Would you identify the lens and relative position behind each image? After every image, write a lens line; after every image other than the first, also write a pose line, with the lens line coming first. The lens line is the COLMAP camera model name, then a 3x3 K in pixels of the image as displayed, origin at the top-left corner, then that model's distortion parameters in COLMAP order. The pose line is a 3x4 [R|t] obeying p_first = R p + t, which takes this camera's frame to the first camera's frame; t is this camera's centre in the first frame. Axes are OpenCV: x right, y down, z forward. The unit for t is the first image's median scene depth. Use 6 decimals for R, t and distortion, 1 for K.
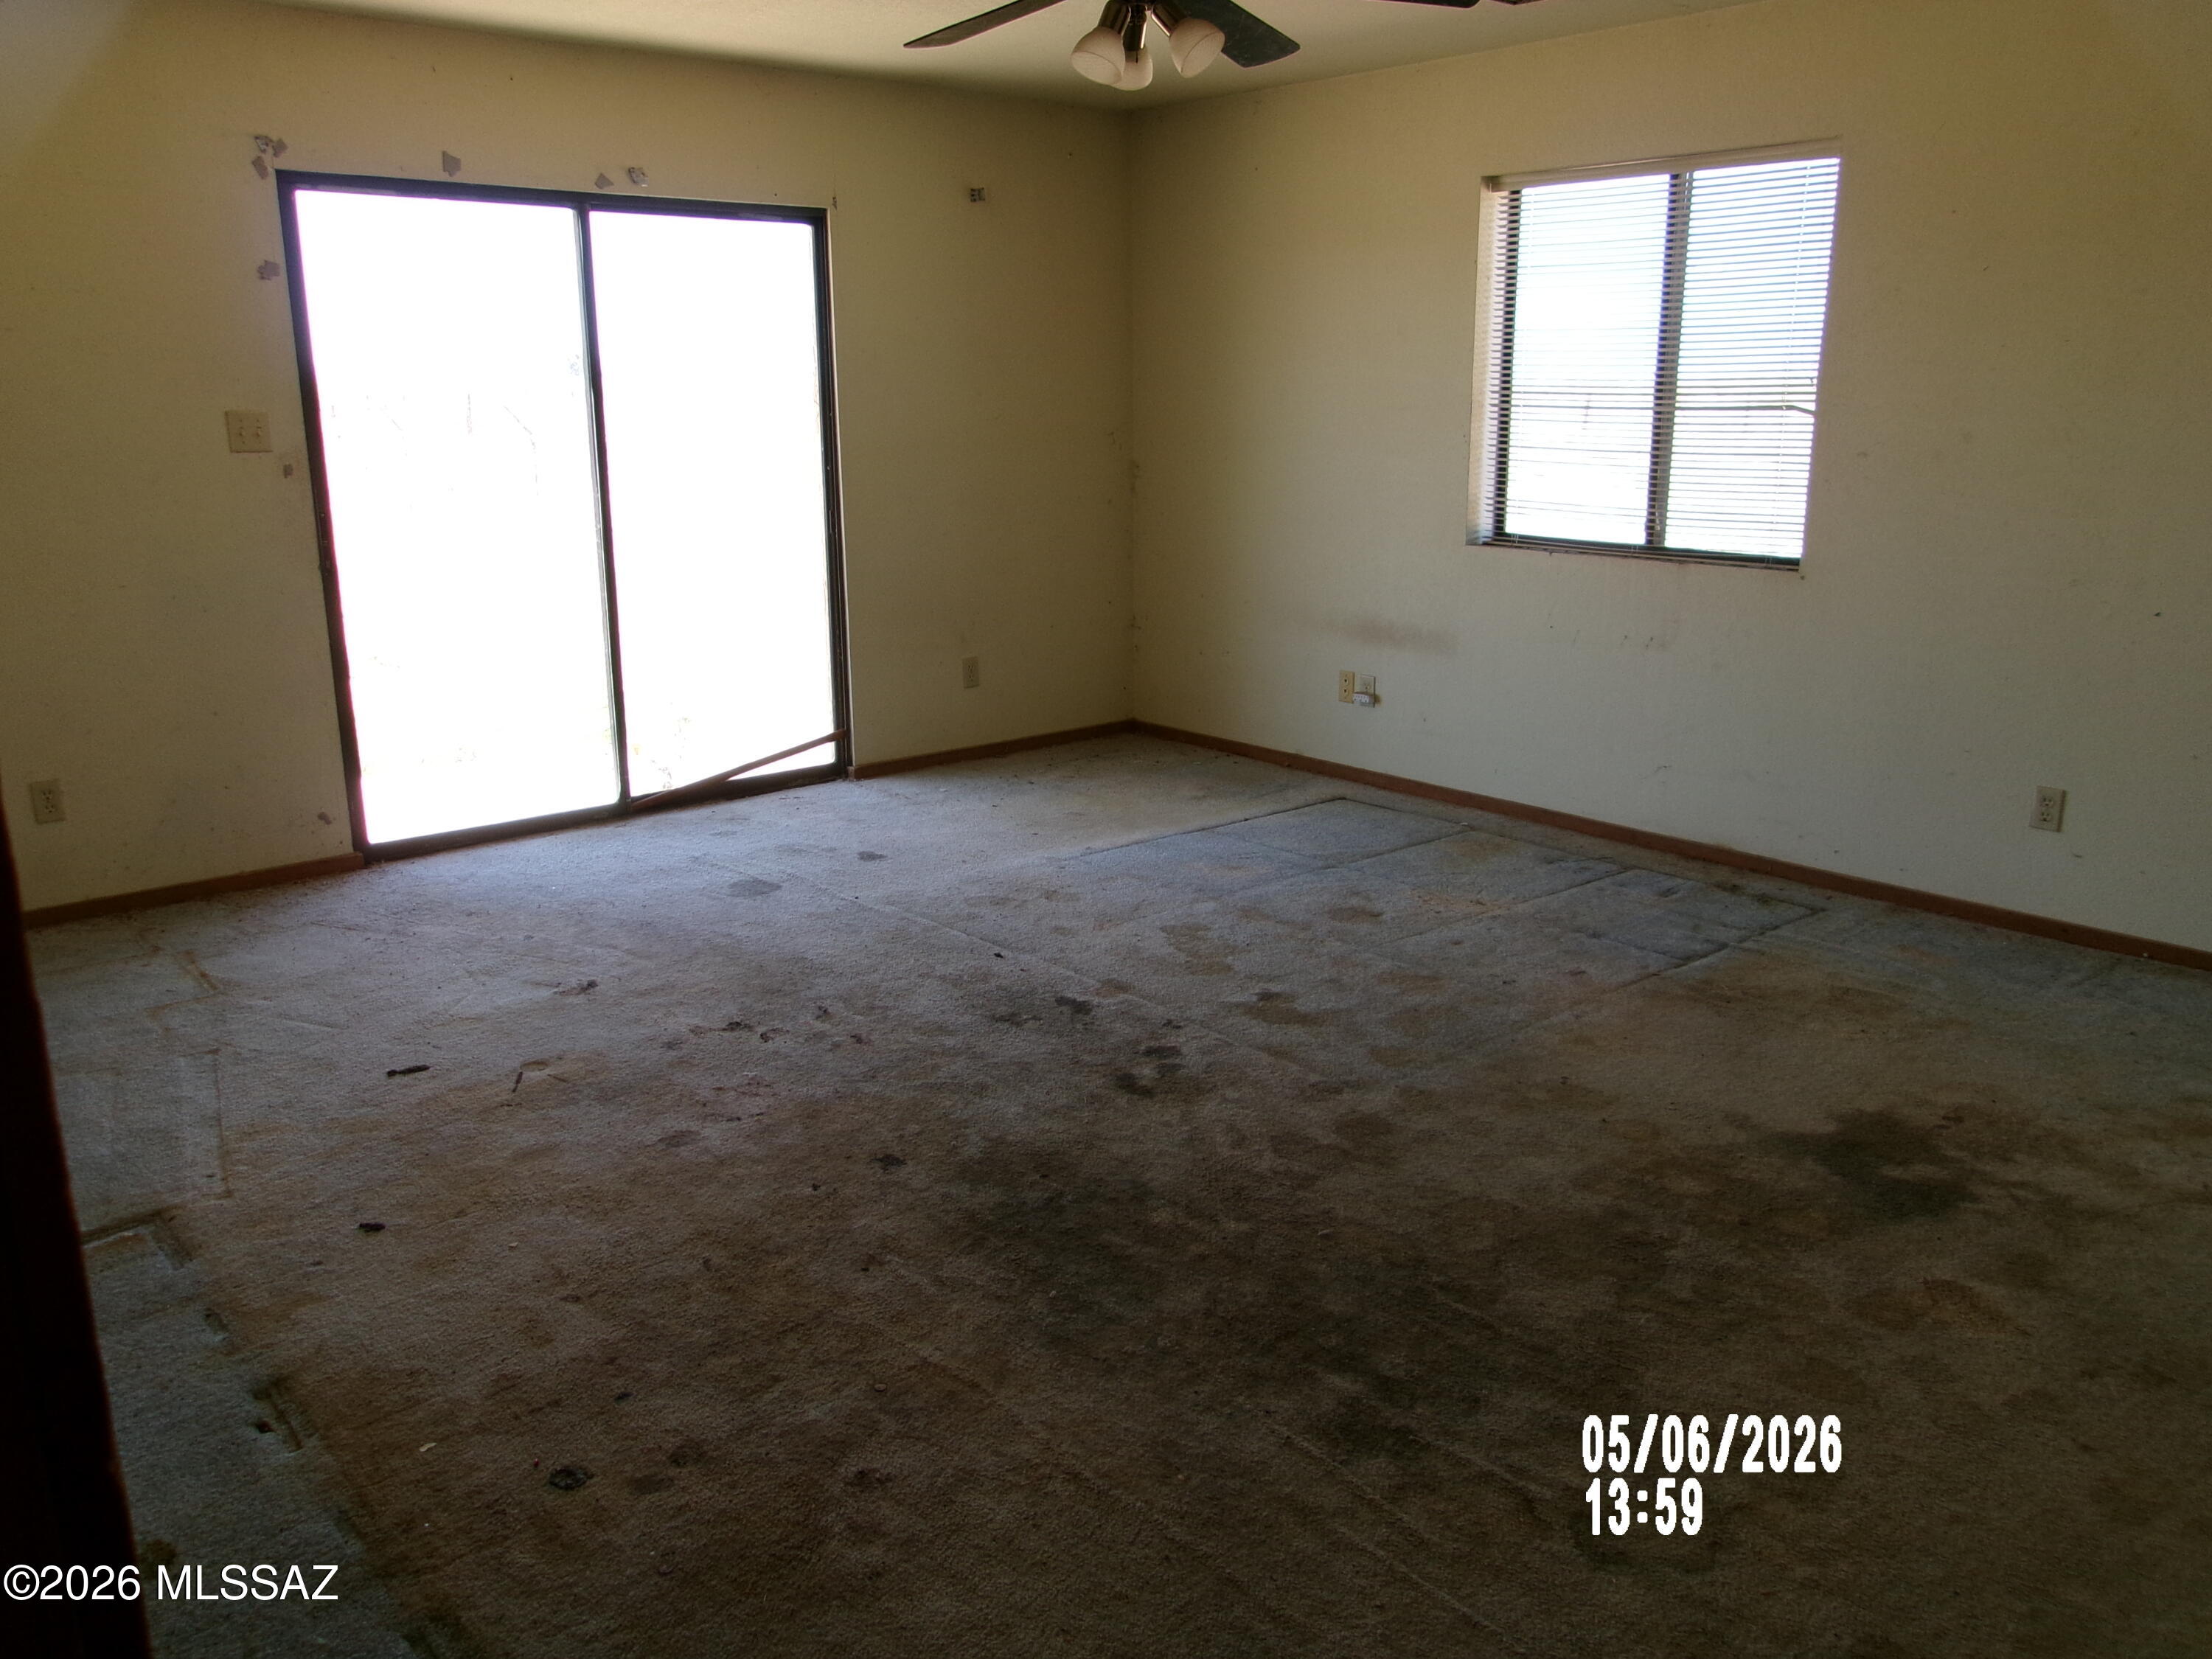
lens RADIAL K [[1741.4, 0, 1102.6], [0, 1741.4, 831.7], [0, 0, 1]] dist [-0.013389, 0.016793]
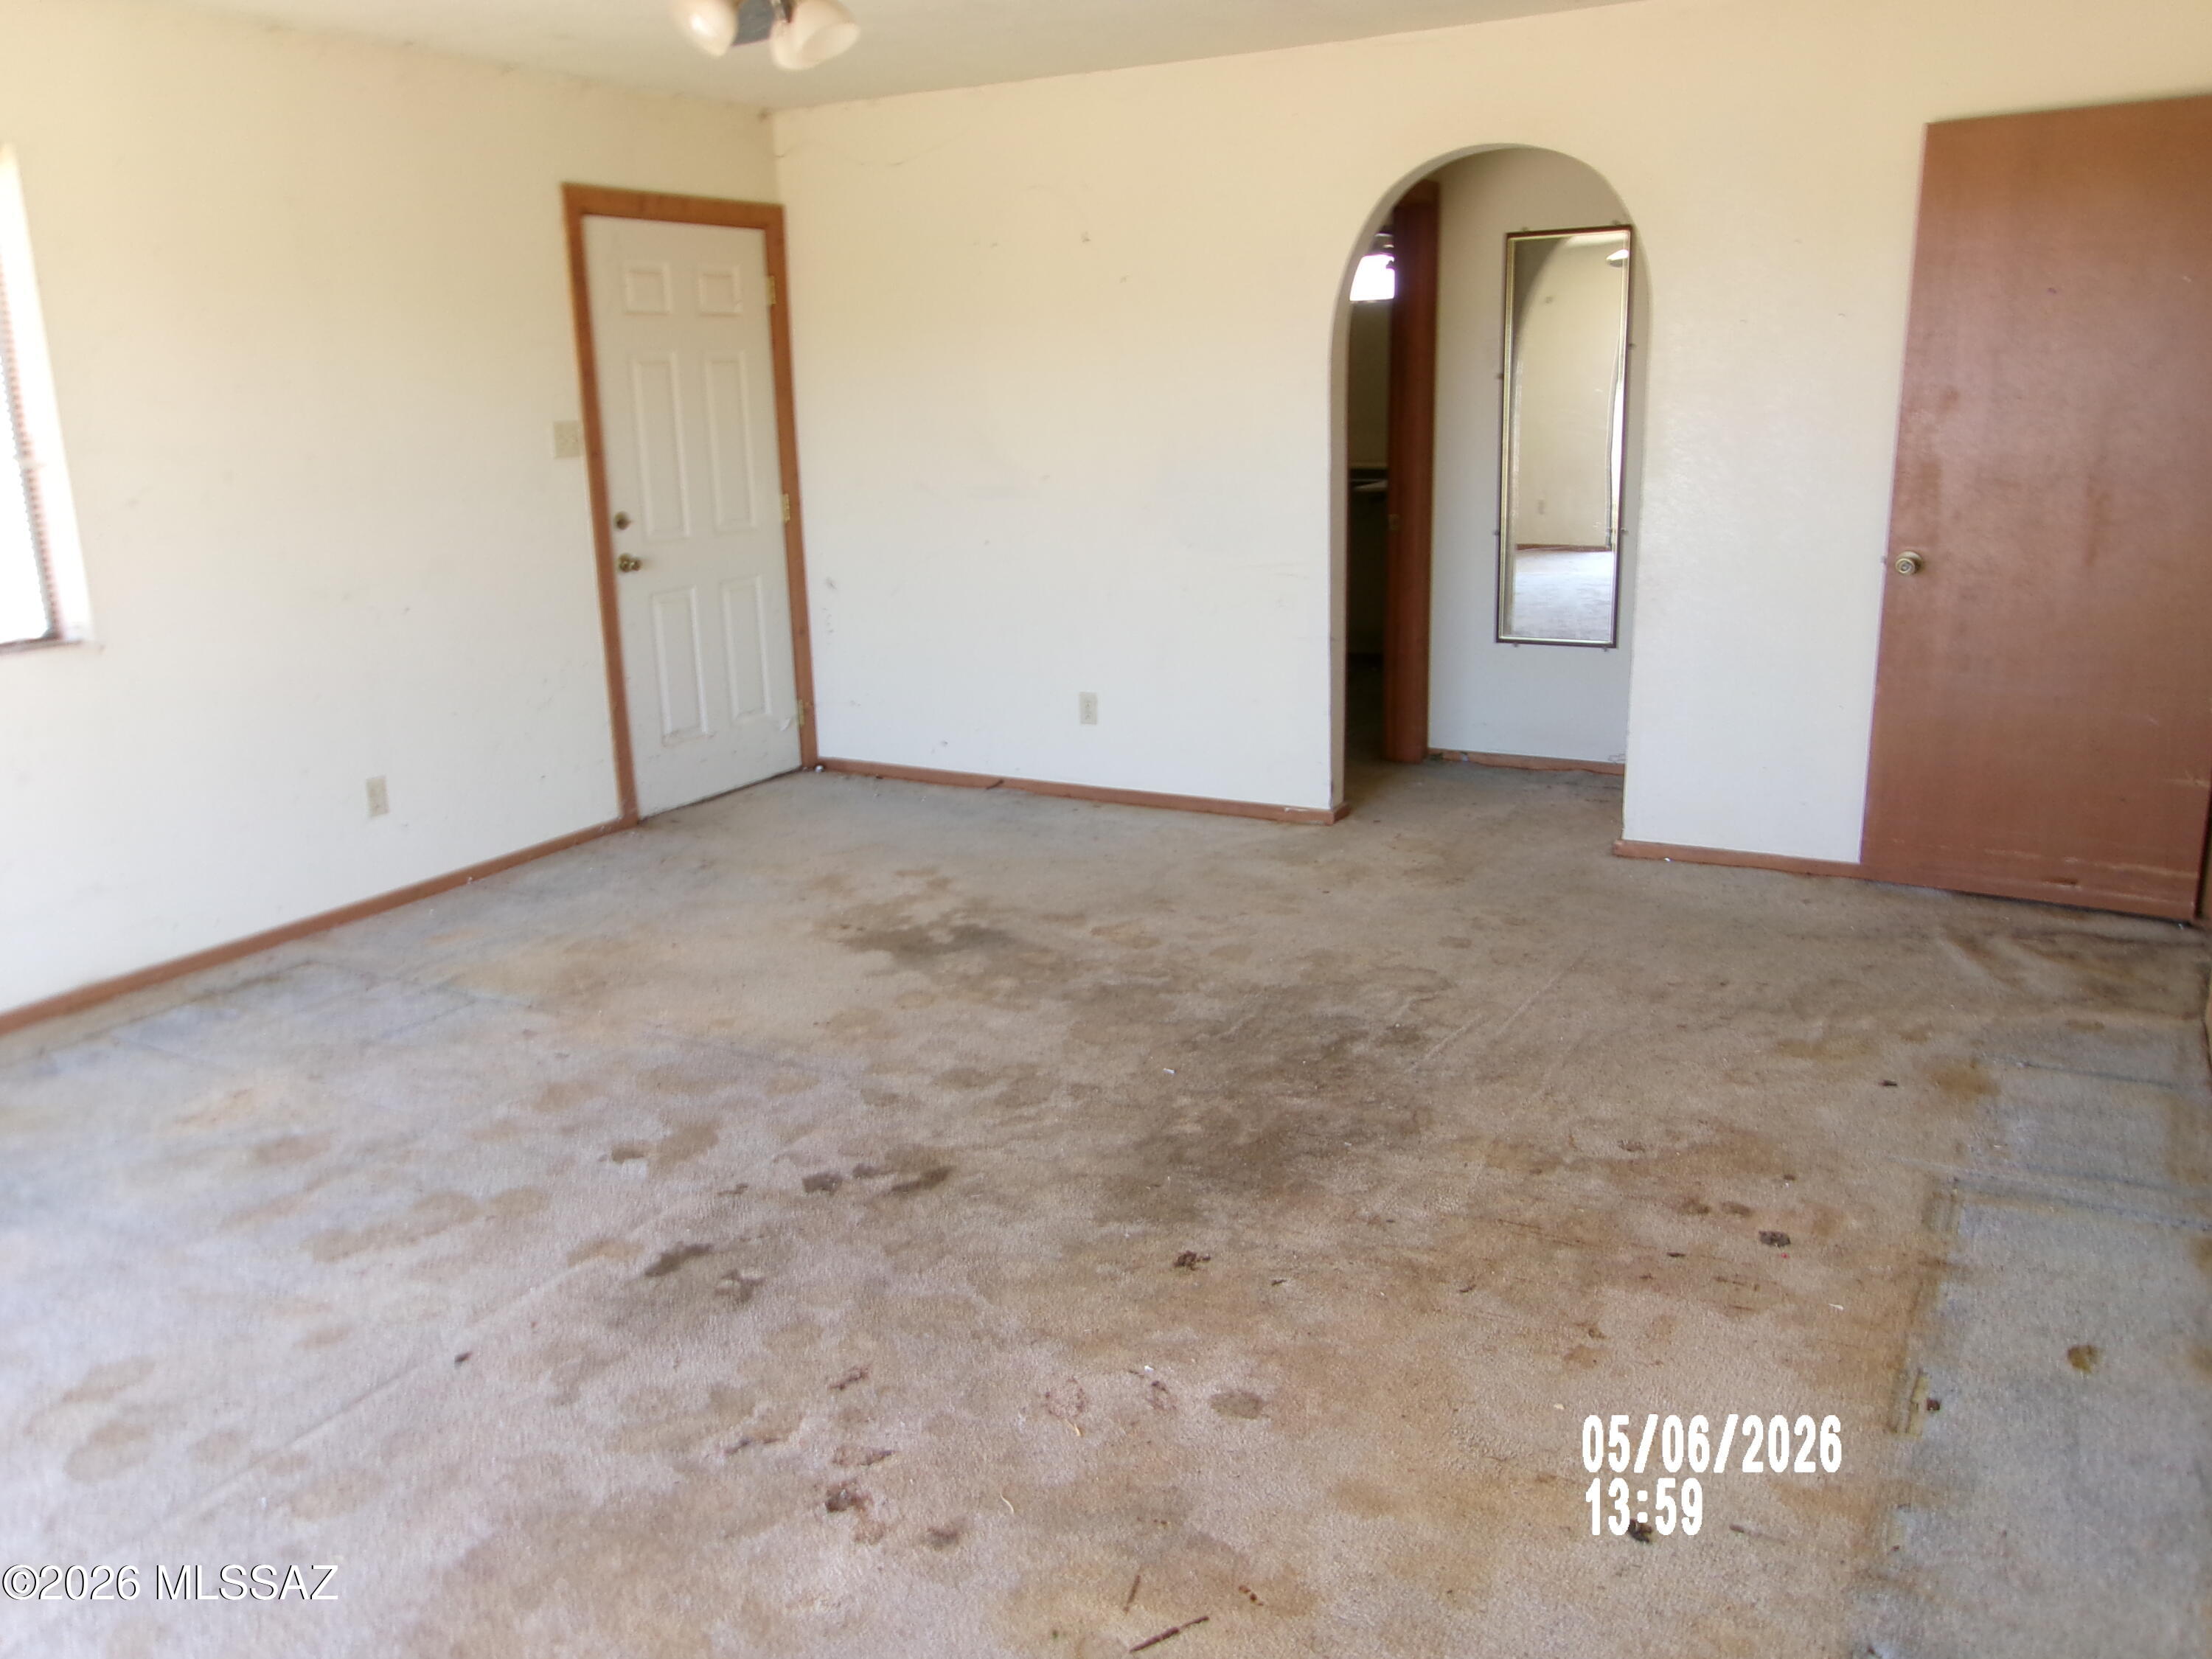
lens RADIAL K [[1741.4, 0, 1103.3], [0, 1741.4, 826.2], [0, 0, 1]] dist [-0.013389, 0.016793]
pose [[-0.354132, -0.219593, 0.909049, -0.843428], [0.261104, 0.910171, 0.321581, -0.305773], [-0.898006, 0.351238, -0.264984, 1.152426]]
